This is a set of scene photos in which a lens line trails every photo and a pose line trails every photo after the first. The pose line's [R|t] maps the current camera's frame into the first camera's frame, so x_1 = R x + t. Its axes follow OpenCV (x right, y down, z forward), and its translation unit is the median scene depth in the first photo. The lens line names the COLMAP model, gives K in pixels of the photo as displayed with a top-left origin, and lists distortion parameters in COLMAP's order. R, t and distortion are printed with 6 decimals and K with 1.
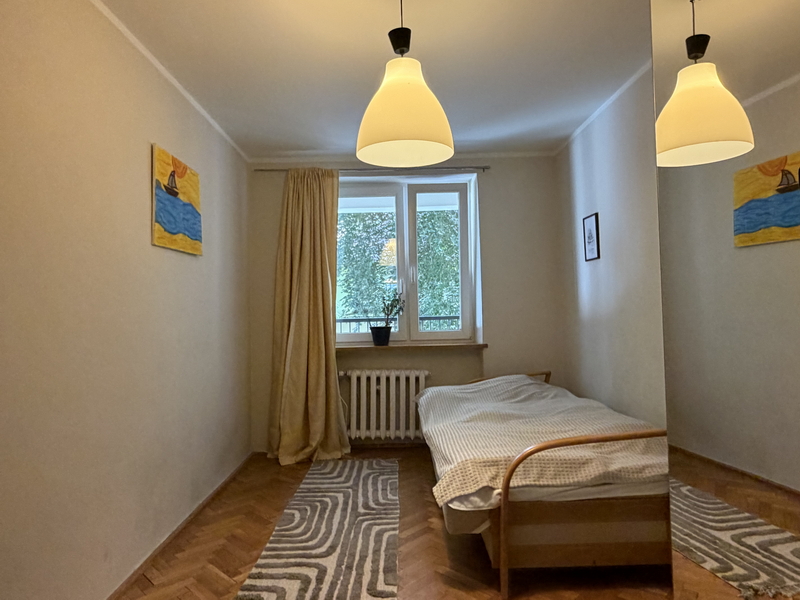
lens RADIAL K [[514.4, 0, 396.5], [0, 514.4, 299.0], [0, 0, 1]] dist [-0.004391, 0.005348]
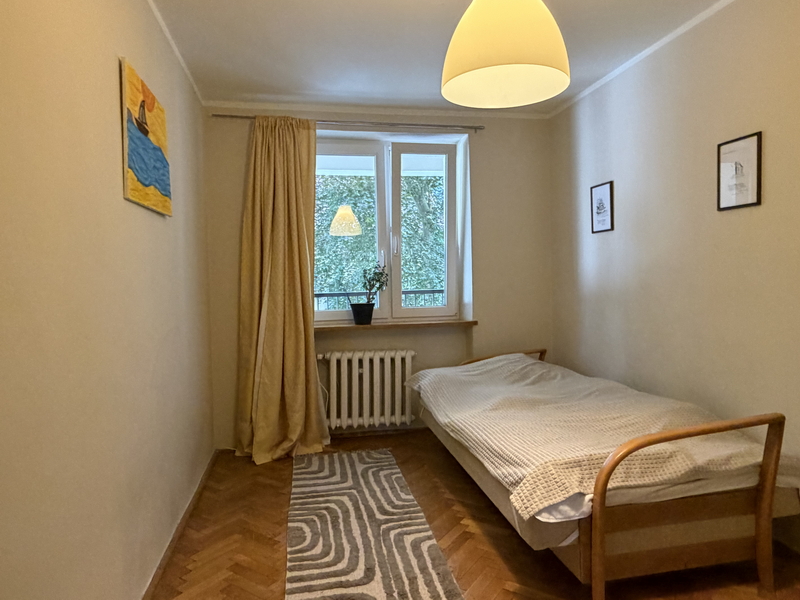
lens RADIAL K [[514.4, 0, 402.0], [0, 514.4, 303.8], [0, 0, 1]] dist [-0.004391, 0.005348]
pose [[0.982364, -0.008210, 0.186797, -0.159948], [-0.003630, 0.998010, 0.062951, -0.001809], [-0.186942, -0.062518, 0.980380, 0.137764]]
